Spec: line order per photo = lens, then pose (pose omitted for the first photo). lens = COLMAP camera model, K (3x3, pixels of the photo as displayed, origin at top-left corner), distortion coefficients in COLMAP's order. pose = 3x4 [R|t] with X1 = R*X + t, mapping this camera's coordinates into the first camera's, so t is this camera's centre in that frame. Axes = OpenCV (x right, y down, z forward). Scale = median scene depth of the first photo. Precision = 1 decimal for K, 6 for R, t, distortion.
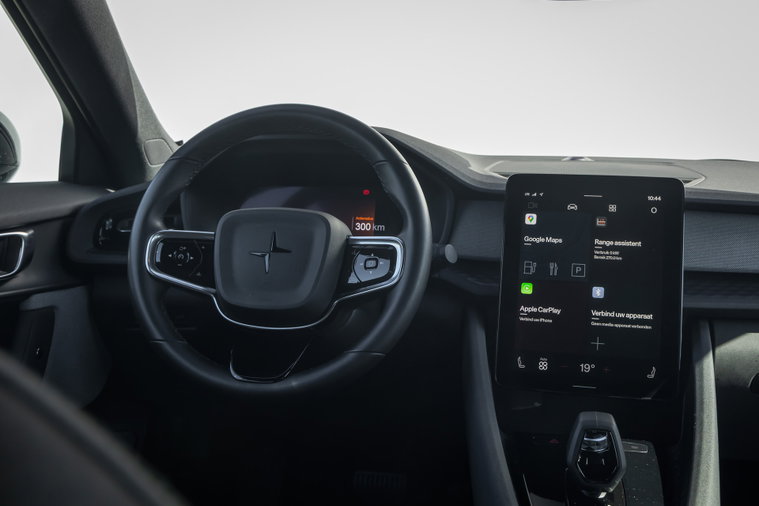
lens RADIAL K [[853.7, 0, 375.7], [0, 853.7, 241.6], [0, 0, 1]] dist [-0.012770, 0.000000]
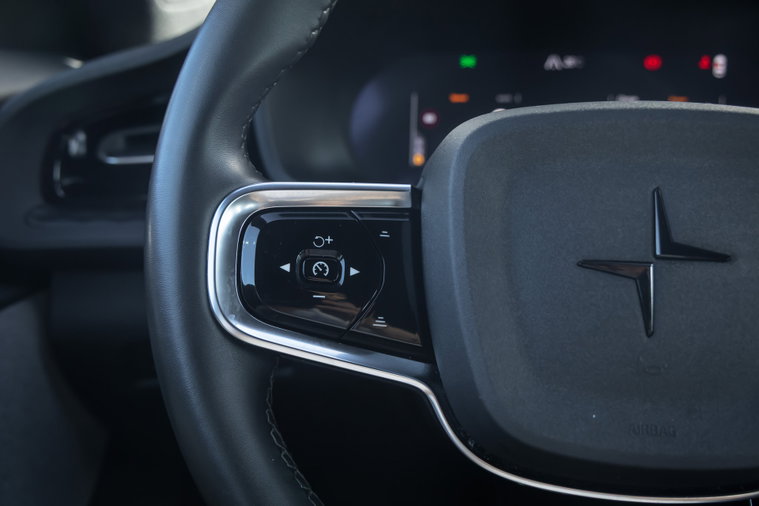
lens RADIAL K [[697.1, 0, 381.3], [0, 697.1, 250.0], [0, 0, 1]] dist [0.063939, 0.000000]
pose [[0.996496, -0.032505, 0.077068, -0.223808], [0.018264, 0.983725, 0.178748, -0.034429], [-0.081624, -0.176714, 0.980872, 0.741632]]
